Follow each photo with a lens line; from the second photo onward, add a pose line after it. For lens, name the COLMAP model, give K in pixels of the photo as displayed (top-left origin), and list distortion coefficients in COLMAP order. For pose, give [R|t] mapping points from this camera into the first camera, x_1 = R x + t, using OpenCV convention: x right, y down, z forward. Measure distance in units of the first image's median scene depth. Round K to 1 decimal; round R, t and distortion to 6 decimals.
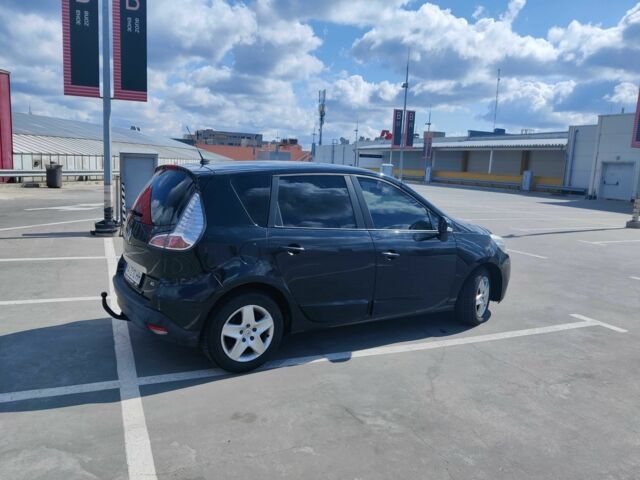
lens RADIAL K [[484.0, 0, 314.0], [0, 484.0, 251.3], [0, 0, 1]] dist [-0.001858, 0.000912]
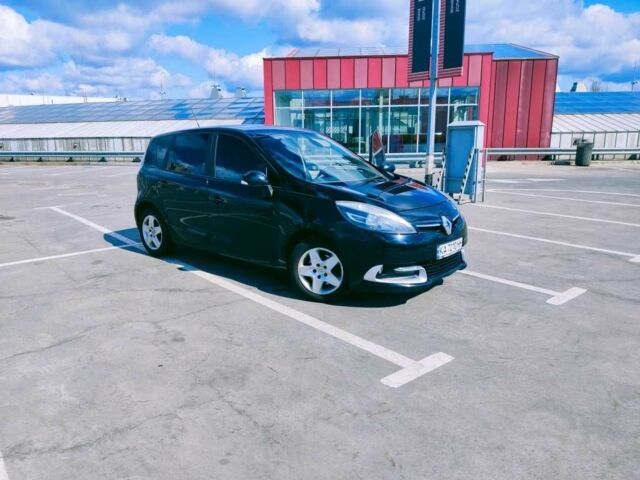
lens RADIAL K [[484.0, 0, 314.0], [0, 484.0, 251.3], [0, 0, 1]] dist [-0.001858, 0.000912]
pose [[0.294539, 0.179099, -0.938707, 1.128942], [-0.150218, 0.978747, 0.139605, -0.056614], [0.943759, 0.099892, 0.315183, 0.714699]]
